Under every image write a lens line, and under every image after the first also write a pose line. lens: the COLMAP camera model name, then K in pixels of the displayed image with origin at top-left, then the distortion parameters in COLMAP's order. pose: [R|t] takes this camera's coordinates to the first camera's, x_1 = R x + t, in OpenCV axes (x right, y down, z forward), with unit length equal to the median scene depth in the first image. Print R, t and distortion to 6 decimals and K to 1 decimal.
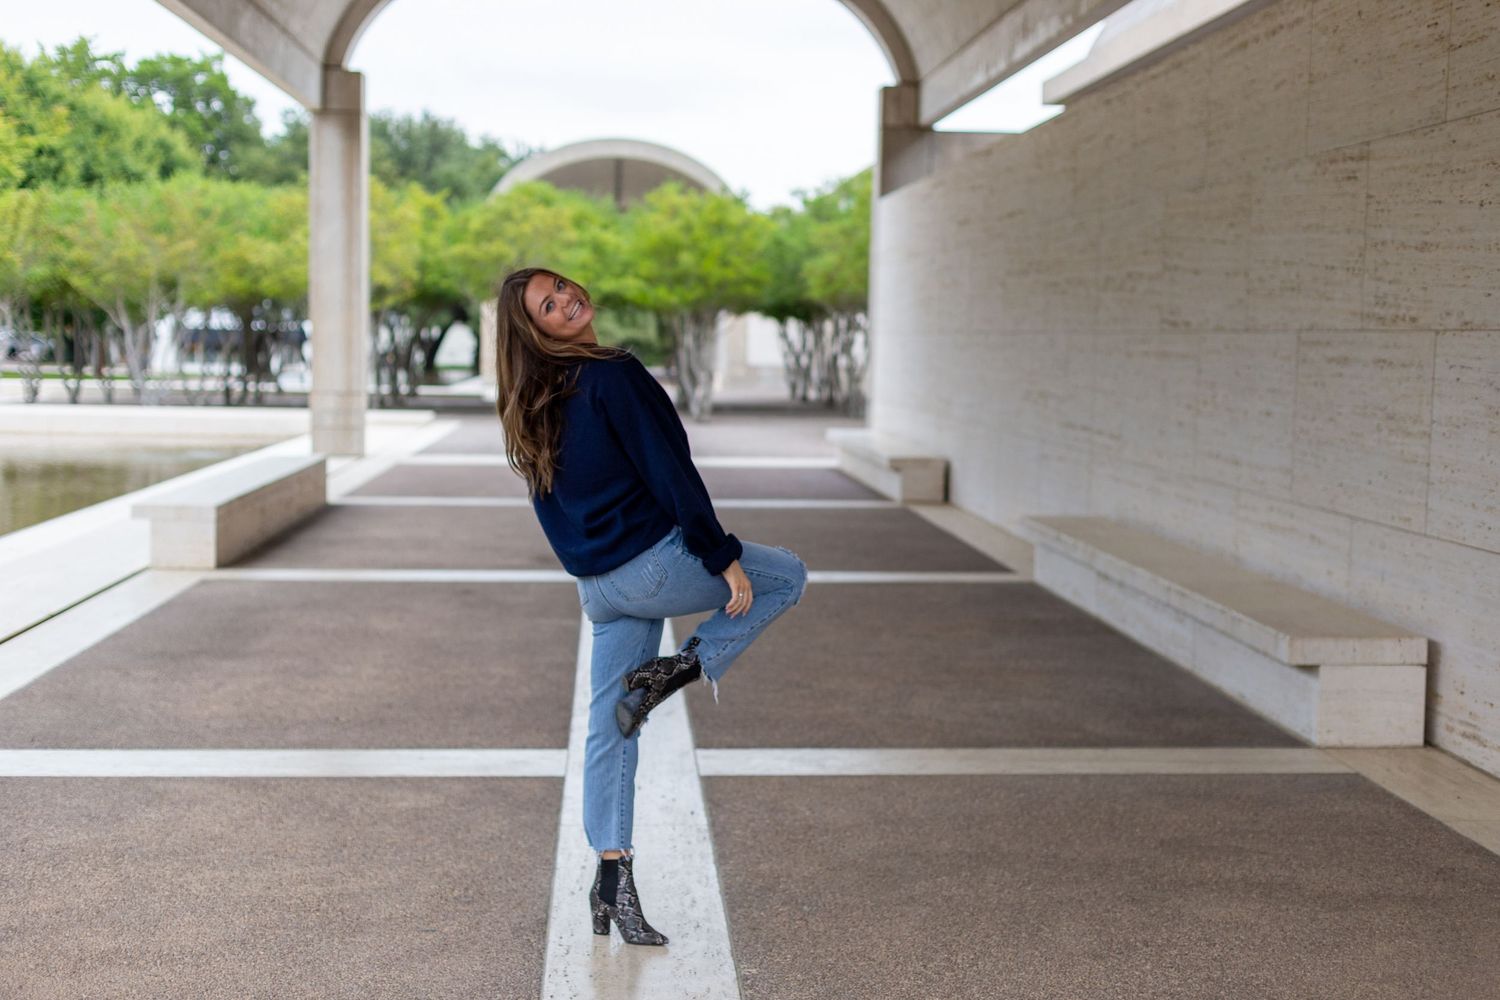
lens RADIAL K [[2171.2, 0, 768.2], [0, 2171.2, 500.3], [0, 0, 1]] dist [0.028513, -0.059847]
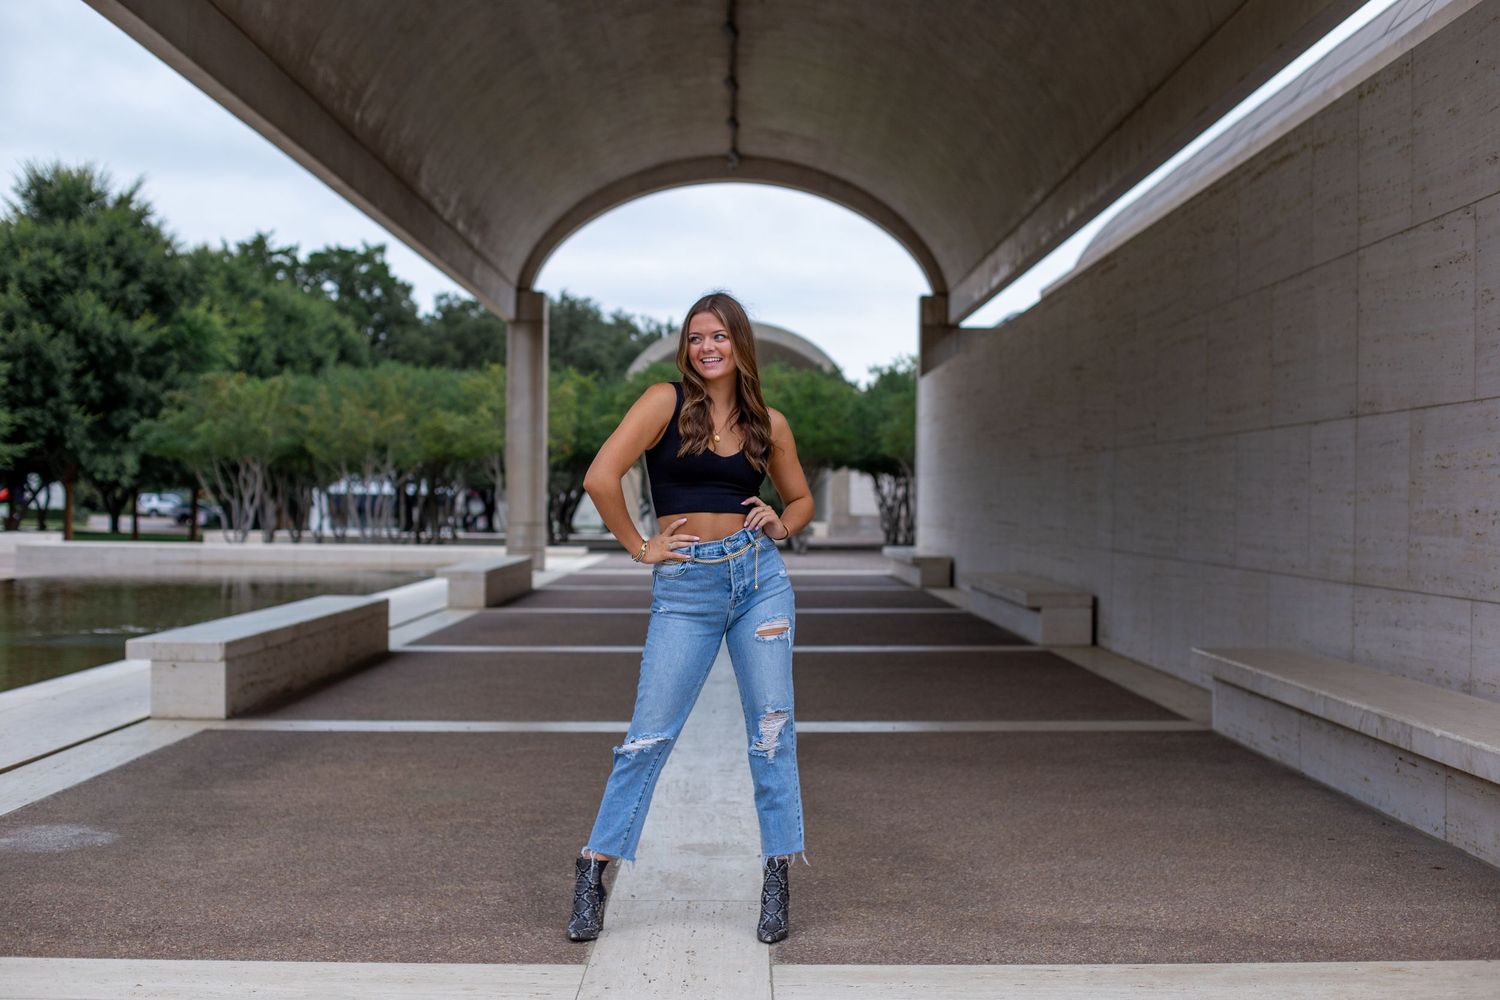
lens RADIAL K [[2212.7, 0, 750.0], [0, 2212.7, 500.0], [0, 0, 1]] dist [-0.009462, -0.614181]
pose [[0.997710, -0.010049, -0.066883, 0.025778], [0.004900, 0.997042, -0.076704, 0.030551], [0.067456, 0.076200, 0.994808, -0.267936]]
